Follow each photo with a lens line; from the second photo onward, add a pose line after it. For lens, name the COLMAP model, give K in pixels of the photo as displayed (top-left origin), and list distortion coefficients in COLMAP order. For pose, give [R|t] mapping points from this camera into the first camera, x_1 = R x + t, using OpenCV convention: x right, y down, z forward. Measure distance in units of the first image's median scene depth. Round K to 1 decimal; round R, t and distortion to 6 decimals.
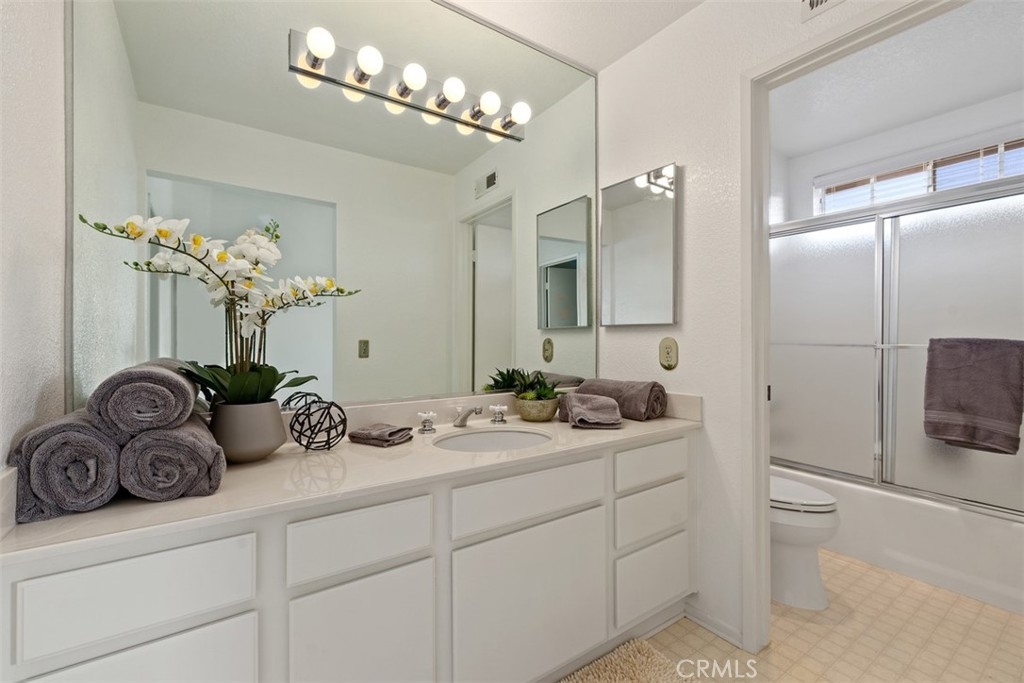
lens RADIAL K [[450.5, 0, 511.5], [0, 450.5, 342.3], [0, 0, 1]] dist [-0.000373, 0.000560]
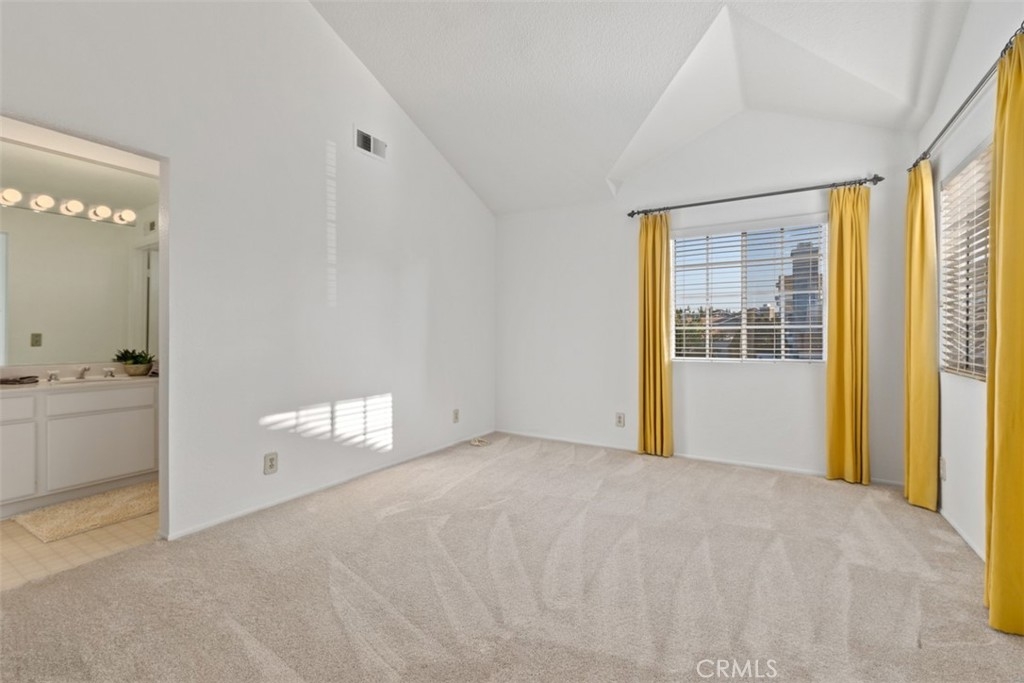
lens RADIAL K [[450.5, 0, 519.6], [0, 450.5, 335.3], [0, 0, 1]] dist [-0.000373, 0.000560]
pose [[0.913580, -0.001441, 0.406656, 0.798562], [0.000049, 0.999994, 0.003434, -0.006948], [-0.406658, -0.003118, 0.913575, -1.495499]]
